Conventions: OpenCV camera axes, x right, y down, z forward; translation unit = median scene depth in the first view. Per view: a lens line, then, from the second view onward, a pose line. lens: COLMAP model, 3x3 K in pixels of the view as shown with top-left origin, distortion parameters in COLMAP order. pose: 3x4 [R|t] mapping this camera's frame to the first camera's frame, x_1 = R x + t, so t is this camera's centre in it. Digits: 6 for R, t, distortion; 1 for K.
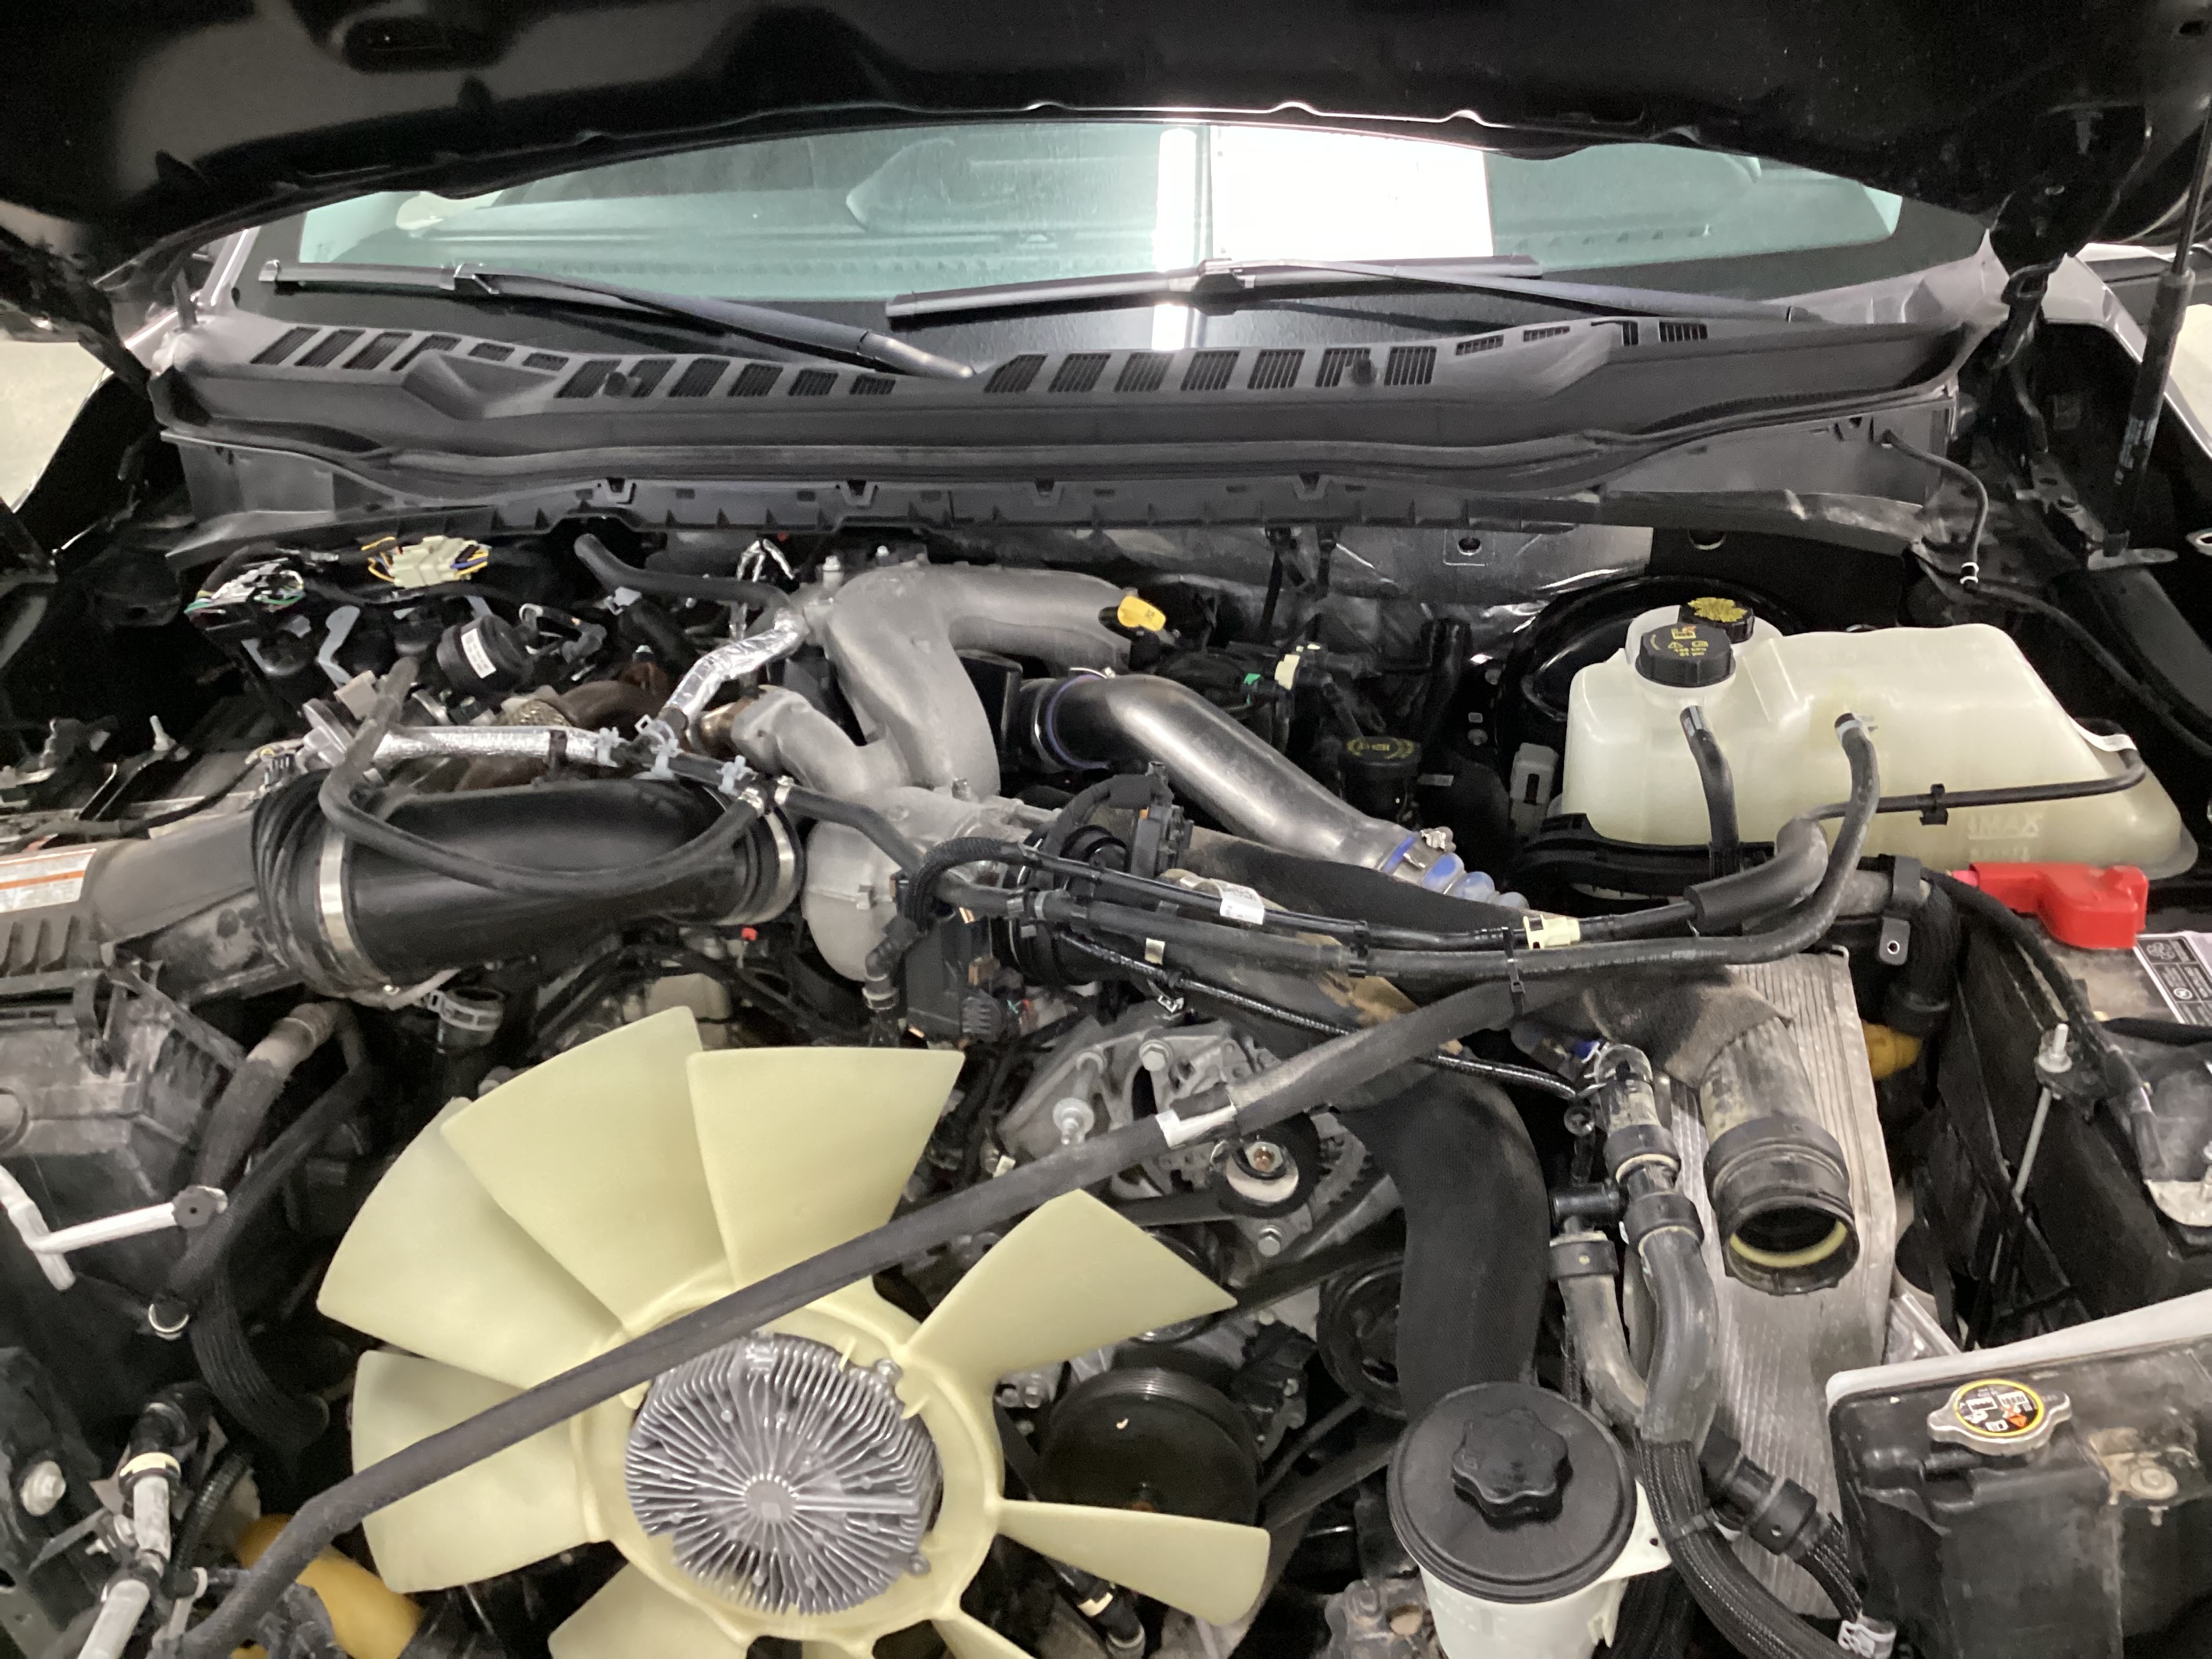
lens RADIAL K [[2005.1, 0, 1077.6], [0, 2005.1, 800.9], [0, 0, 1]] dist [0.103040, -0.229363]
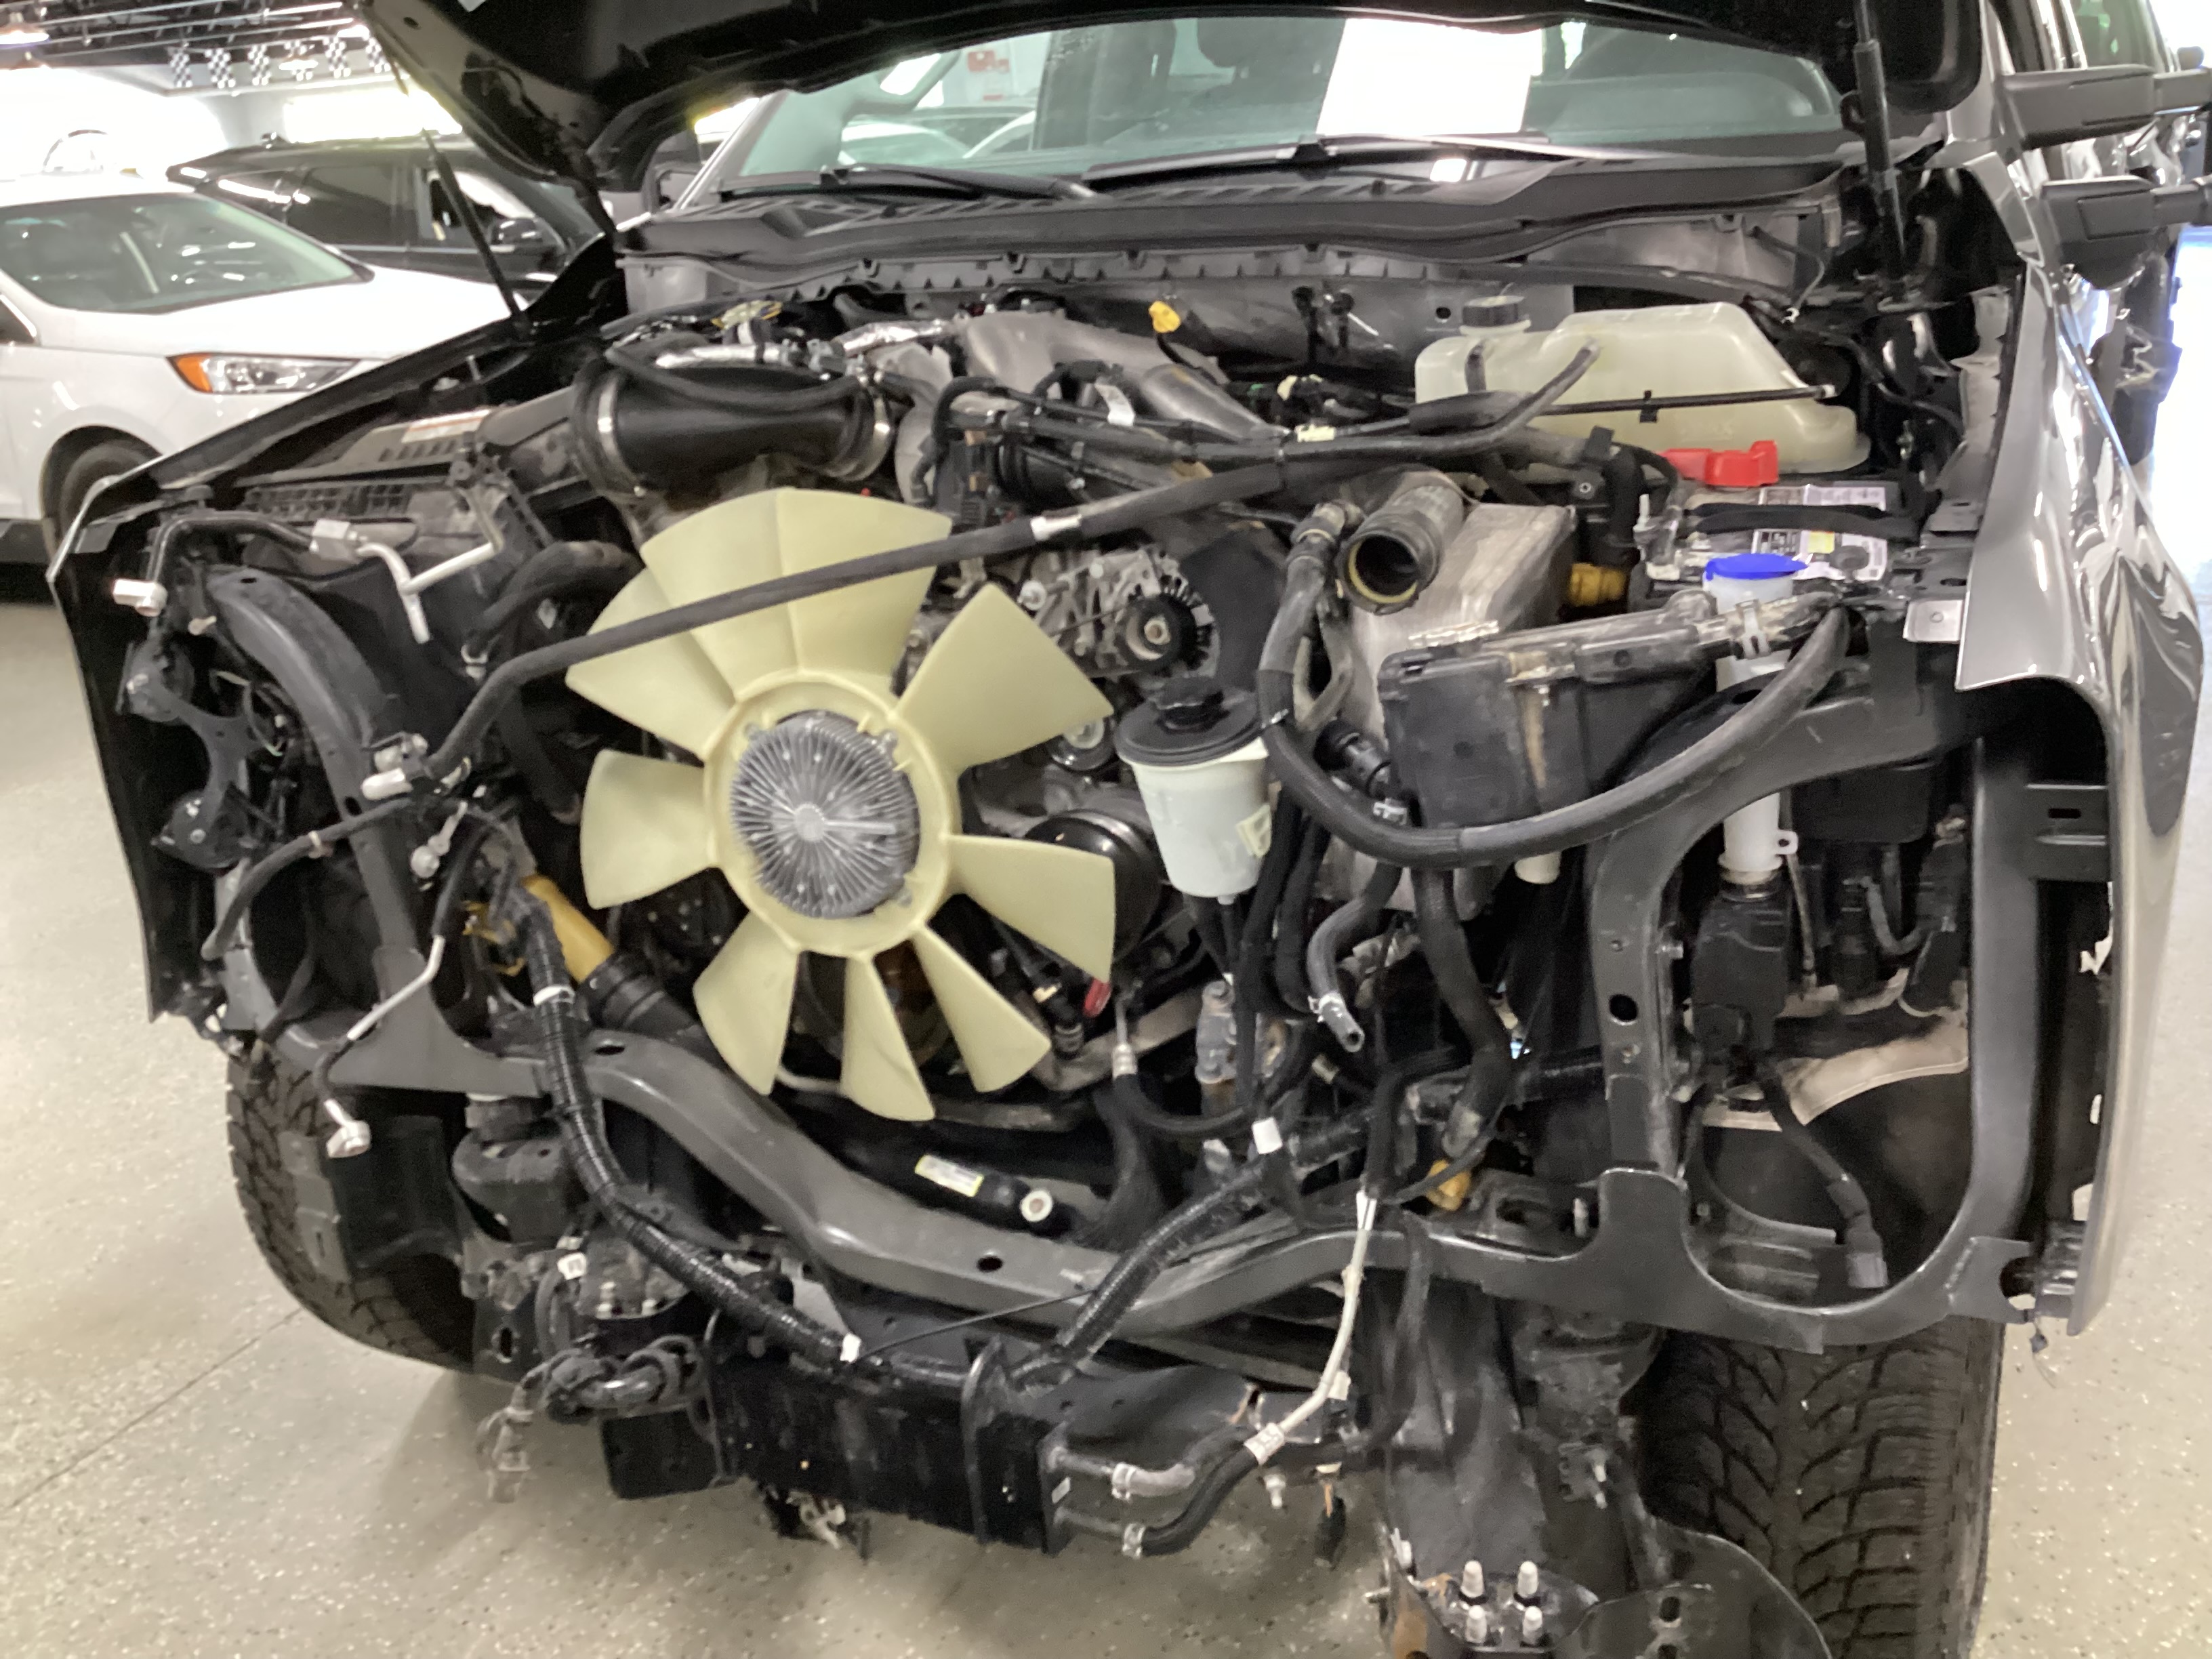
lens RADIAL K [[2005.1, 0, 1077.6], [0, 2005.1, 800.9], [0, 0, 1]] dist [0.103040, -0.229363]
pose [[0.956616, 0.093725, -0.275865, 0.445390], [-0.128972, 0.985246, -0.112498, 0.463181], [0.261251, 0.143196, 0.954590, -0.379447]]
